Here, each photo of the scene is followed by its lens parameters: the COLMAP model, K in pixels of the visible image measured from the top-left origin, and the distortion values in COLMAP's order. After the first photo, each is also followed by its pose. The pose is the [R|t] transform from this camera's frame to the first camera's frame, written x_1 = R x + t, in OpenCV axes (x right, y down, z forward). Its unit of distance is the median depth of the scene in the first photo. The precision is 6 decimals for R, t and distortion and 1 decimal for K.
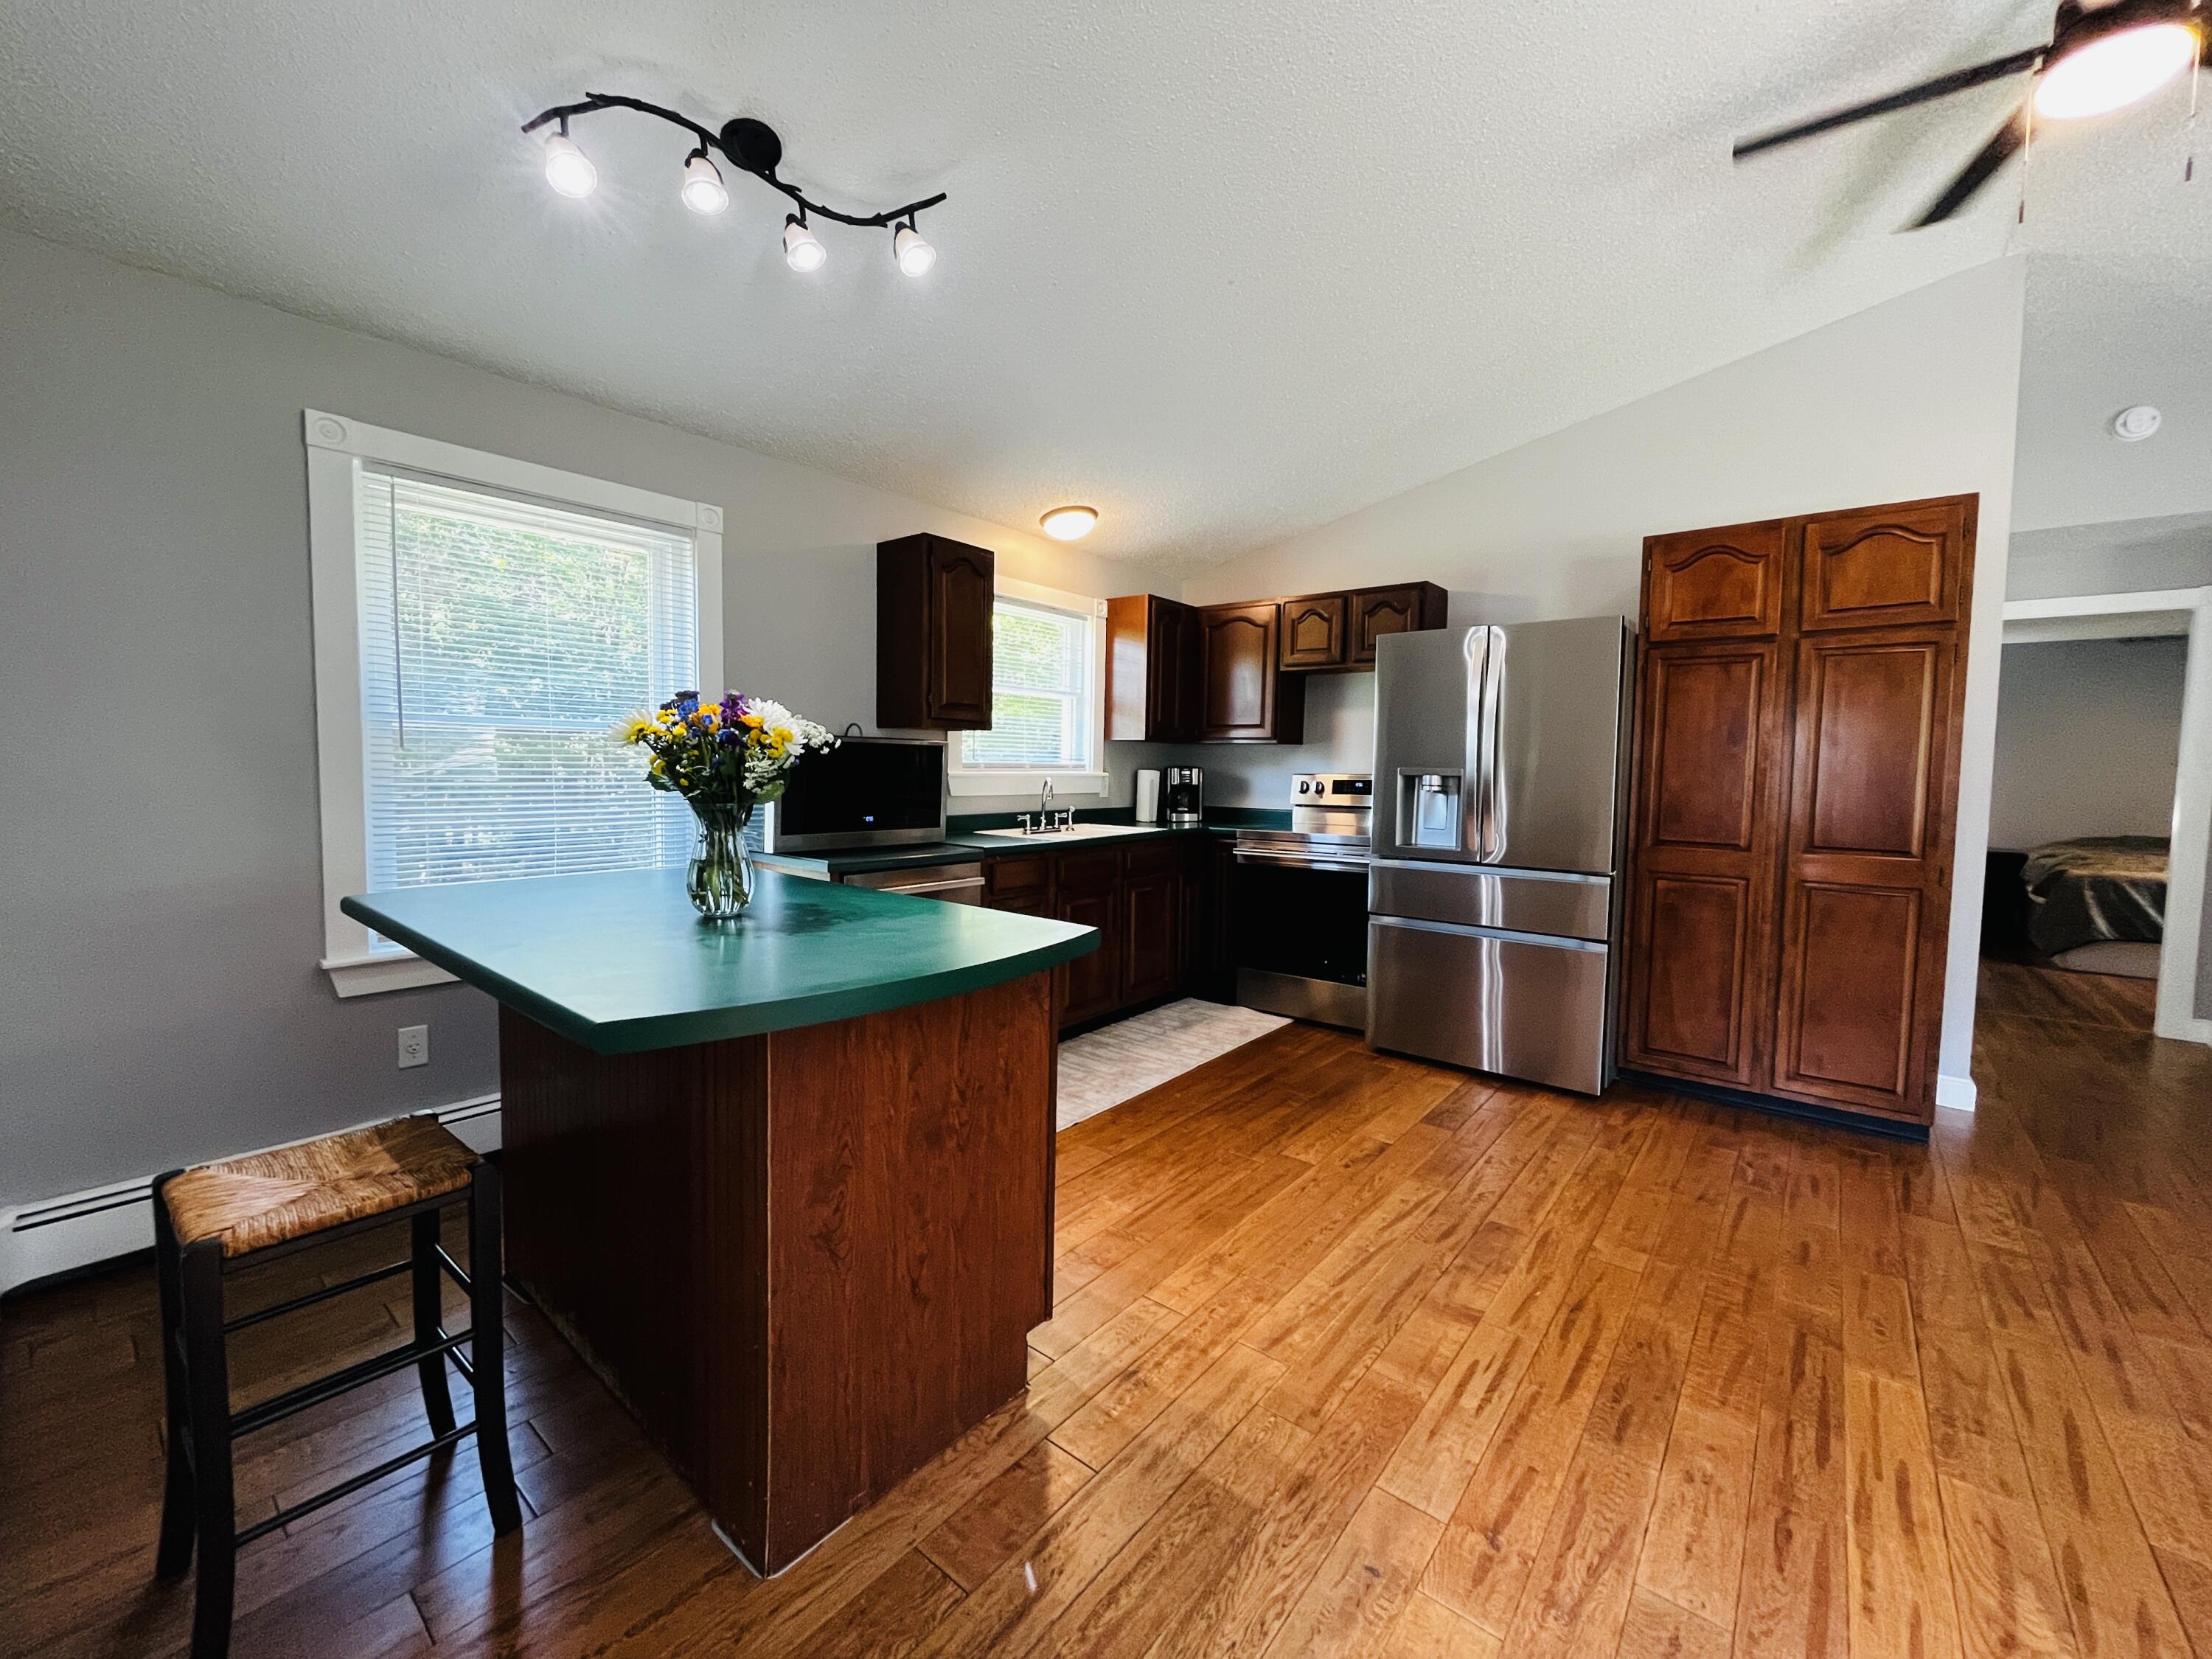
lens RADIAL K [[888.1, 0, 1105.1], [0, 888.1, 817.2], [0, 0, 1]] dist [-0.001458, 0.000215]
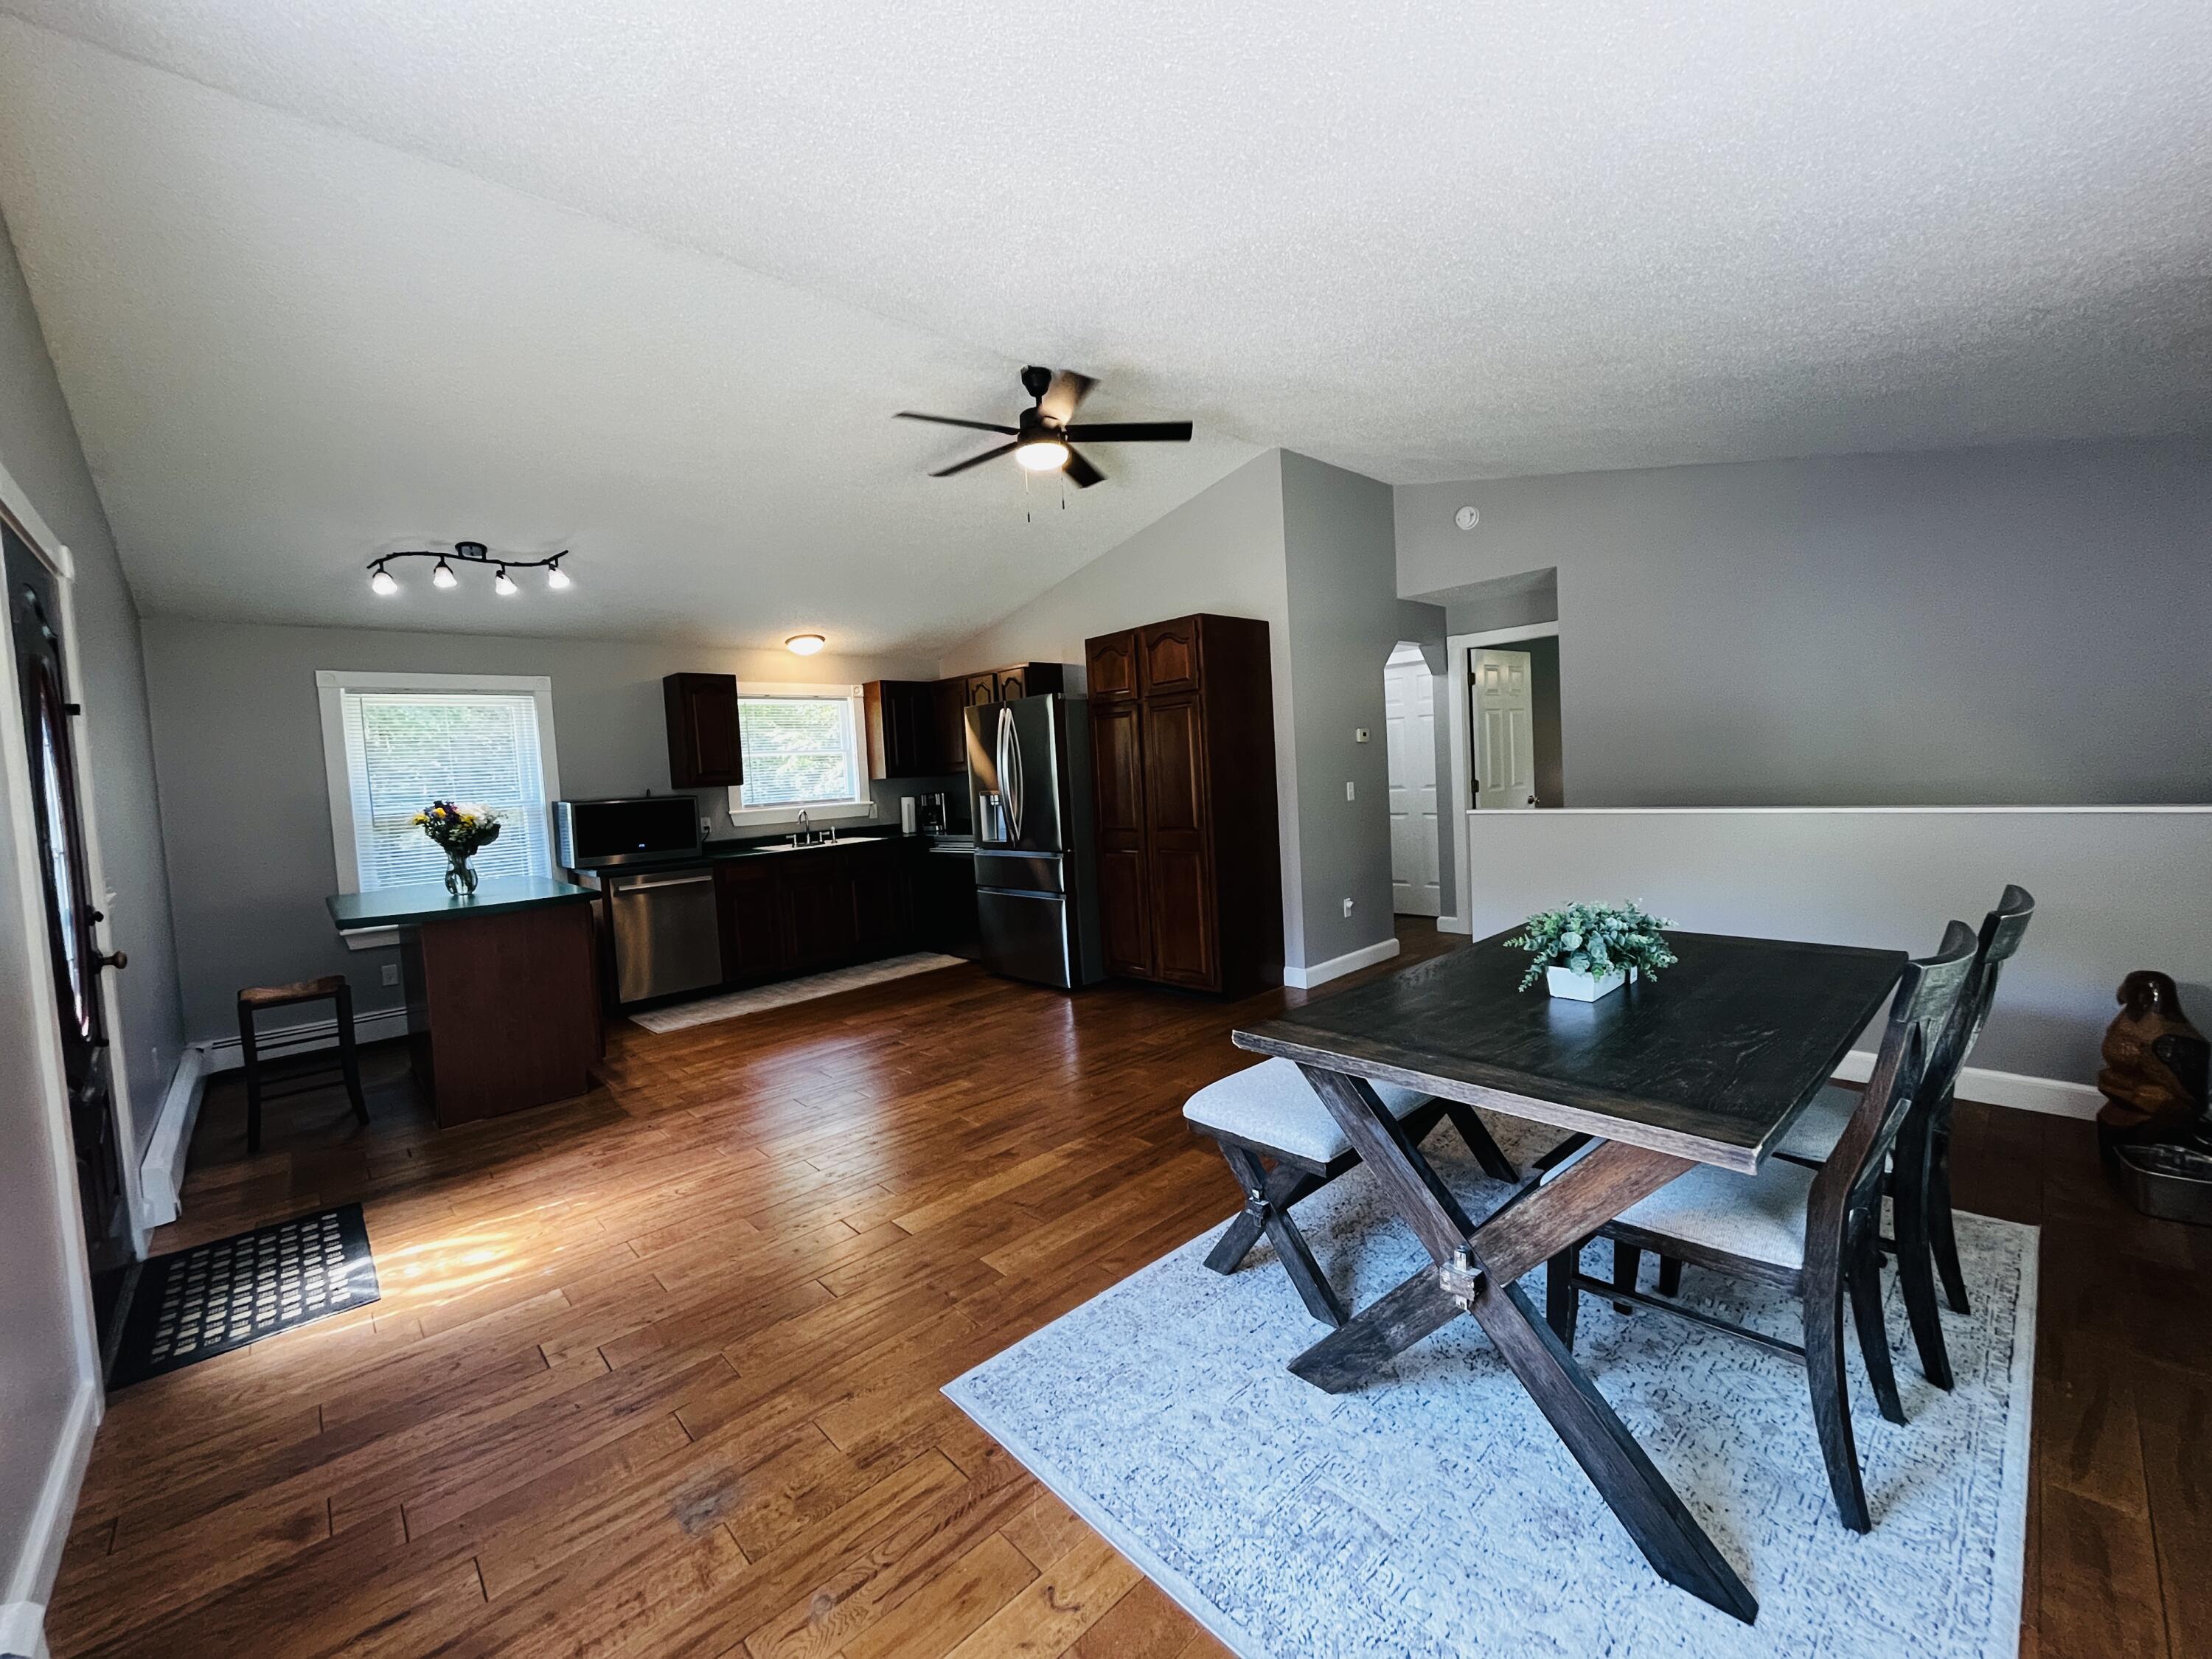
lens RADIAL K [[888.1, 0, 1105.1], [0, 888.1, 817.2], [0, 0, 1]] dist [-0.001458, 0.000215]
pose [[0.989418, -0.066592, -0.128909, 0.836967], [0.066034, 0.997780, -0.008603, 0.020083], [0.129196, -0.000001, 0.991619, -0.589198]]
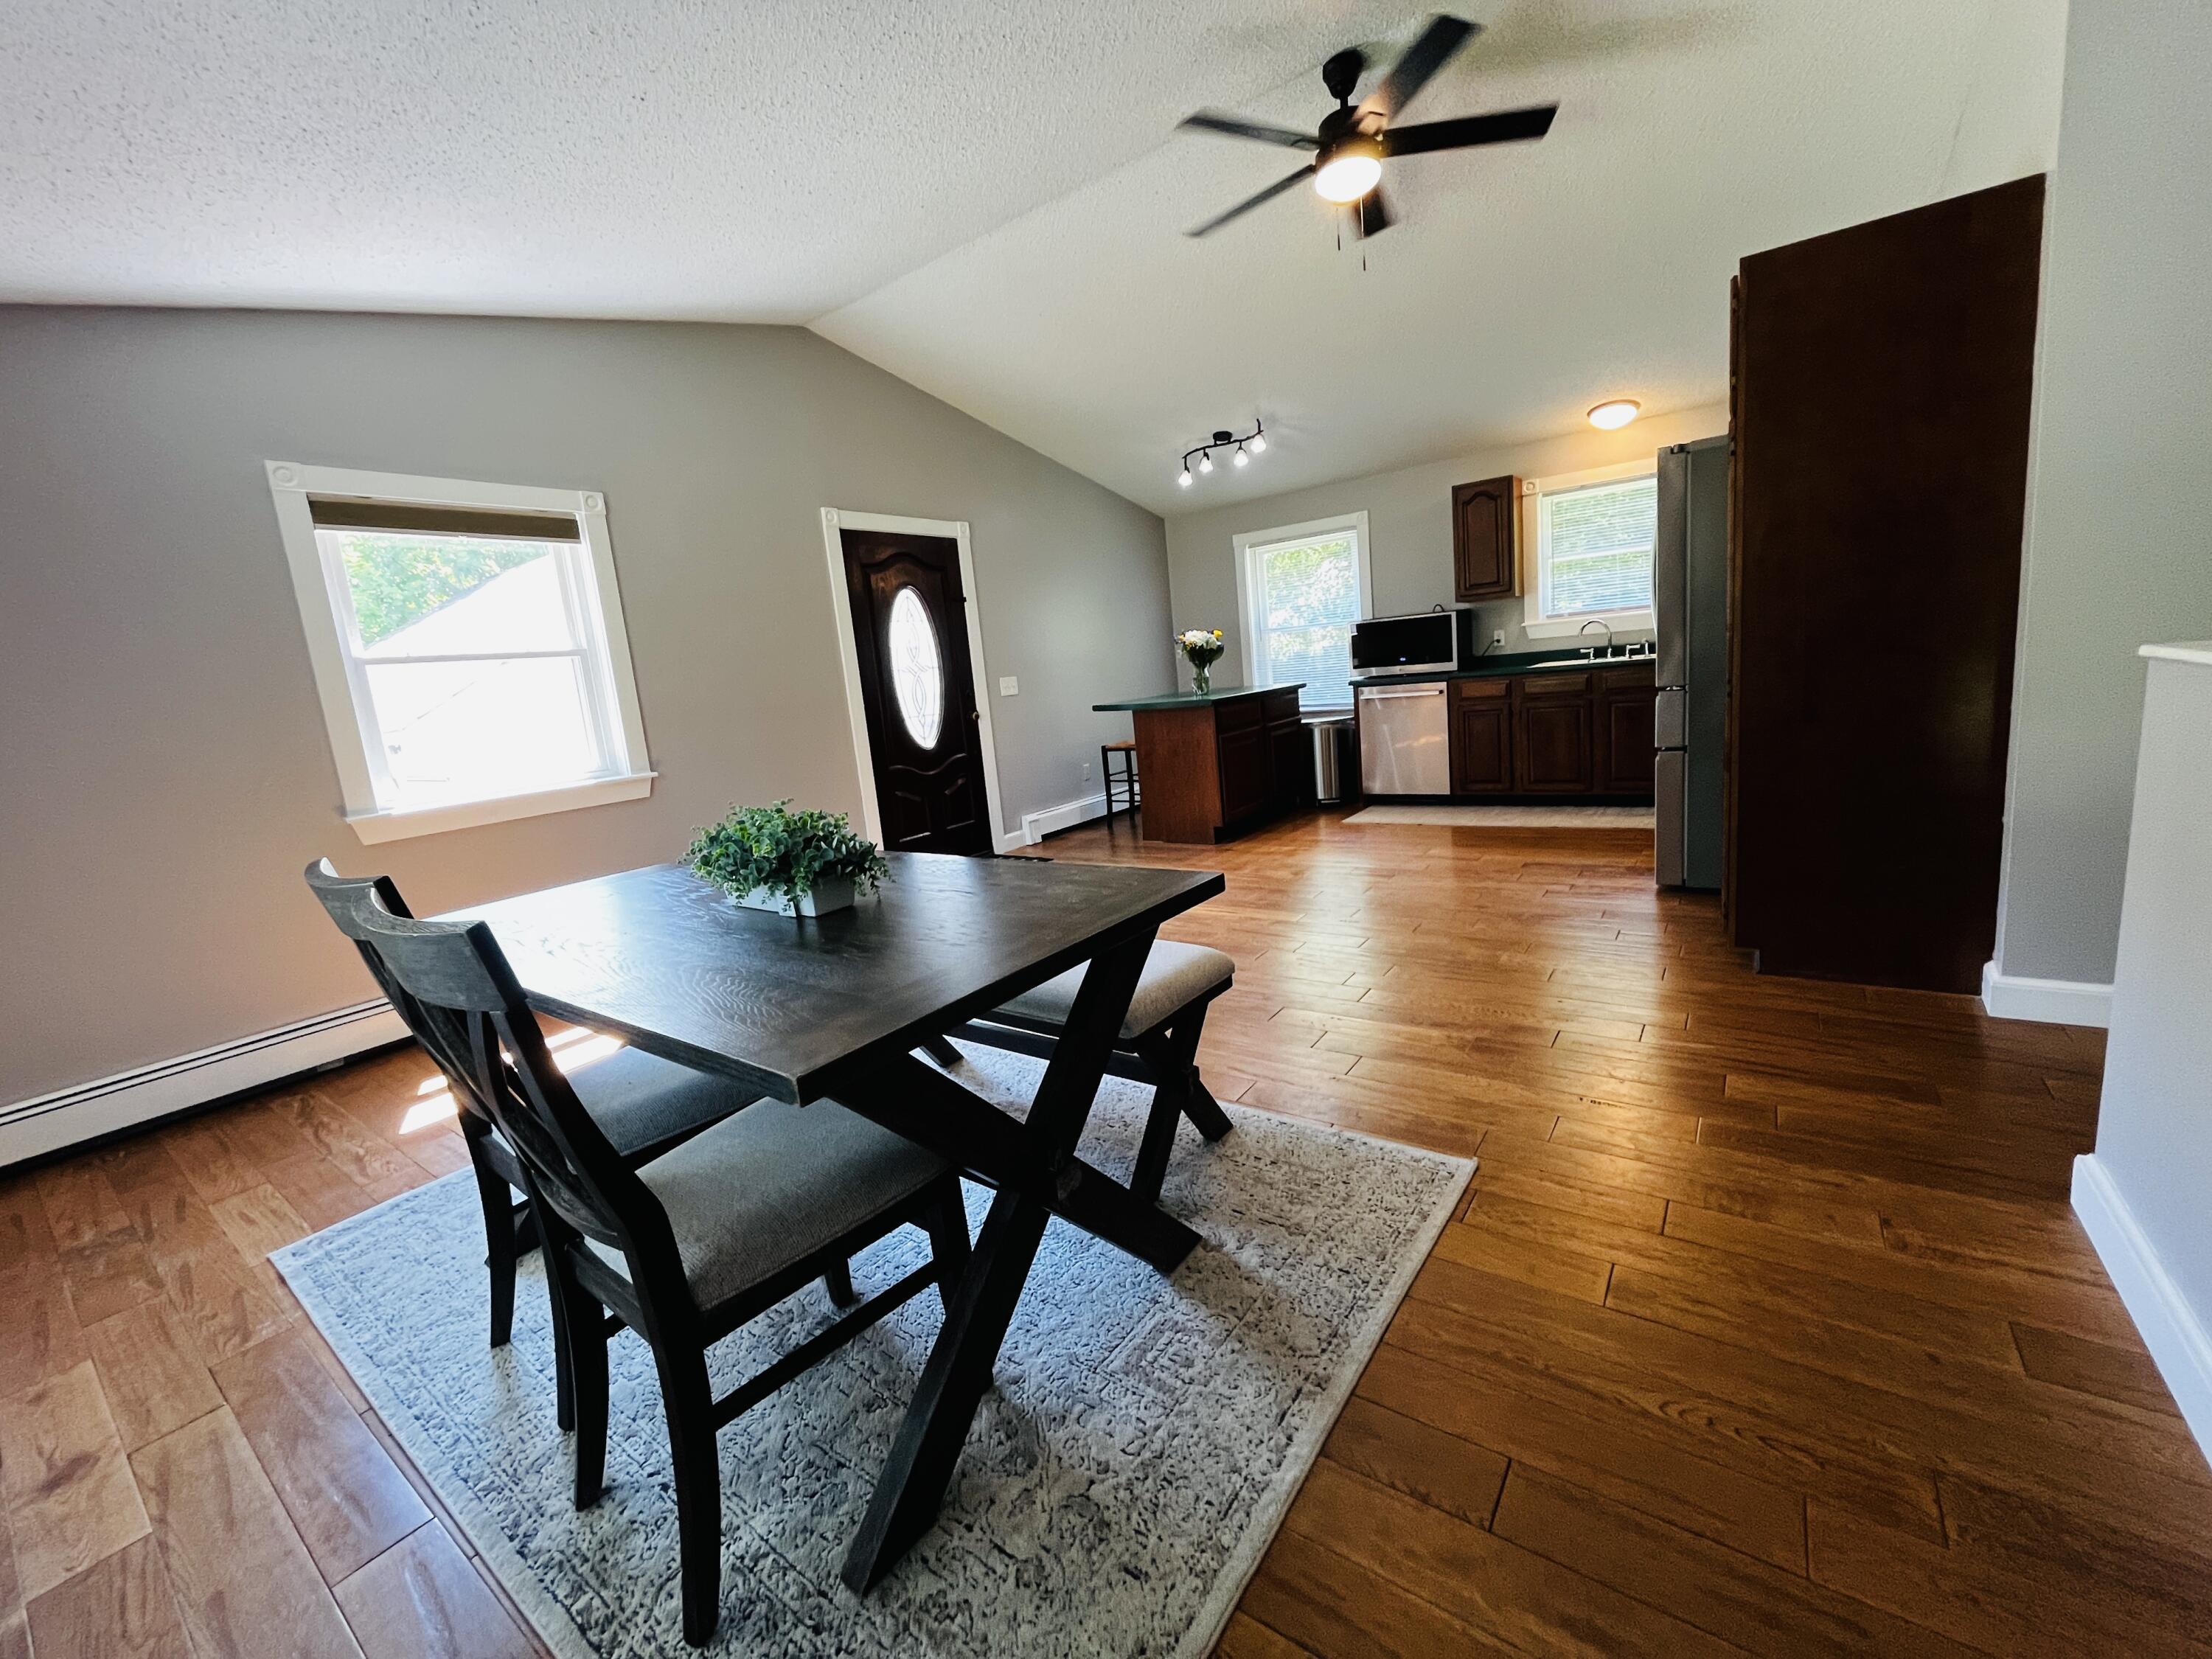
lens RADIAL K [[886.9, 0, 1106.0], [0, 886.9, 829.5], [0, 0, 1]] dist [-0.000888, -0.000087]
pose [[0.065309, 0.157520, -0.985354, 1.602697], [0.040732, 0.986218, 0.160358, 0.028401], [0.997033, -0.050608, 0.057993, 0.224440]]
